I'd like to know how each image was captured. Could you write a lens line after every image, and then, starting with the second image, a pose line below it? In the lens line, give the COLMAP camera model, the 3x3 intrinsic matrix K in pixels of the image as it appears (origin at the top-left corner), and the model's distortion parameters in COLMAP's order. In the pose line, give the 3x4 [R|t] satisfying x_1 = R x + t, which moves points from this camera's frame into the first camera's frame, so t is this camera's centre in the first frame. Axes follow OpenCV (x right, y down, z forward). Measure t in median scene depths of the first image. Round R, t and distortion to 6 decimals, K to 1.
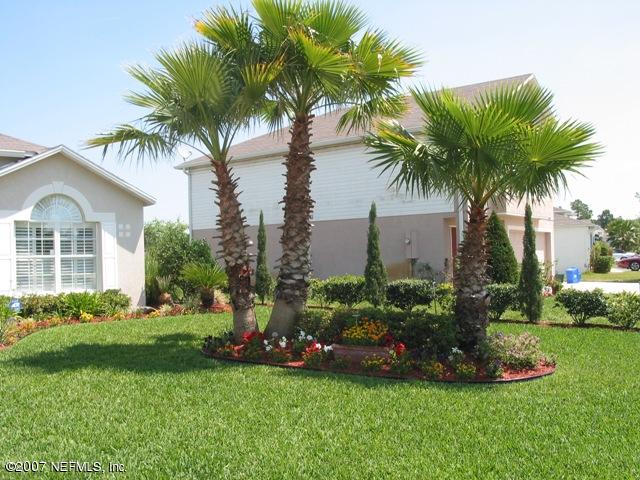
lens RADIAL K [[641.8, 0, 320.0], [0, 641.8, 240.0], [0, 0, 1]] dist [-0.132270, 0.028024]
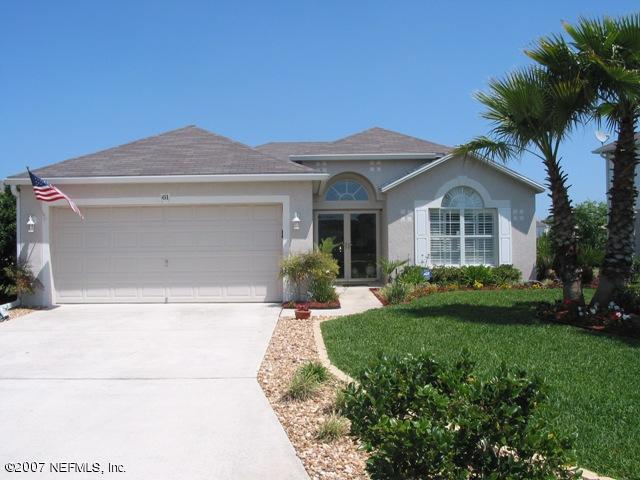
lens RADIAL K [[641.8, 0, 320.0], [0, 641.8, 240.0], [0, 0, 1]] dist [-0.132270, 0.028024]
pose [[0.760424, 0.014939, -0.649255, 0.216453], [0.006516, 0.999510, 0.030630, -0.008497], [0.649394, -0.027522, 0.759954, -0.162889]]
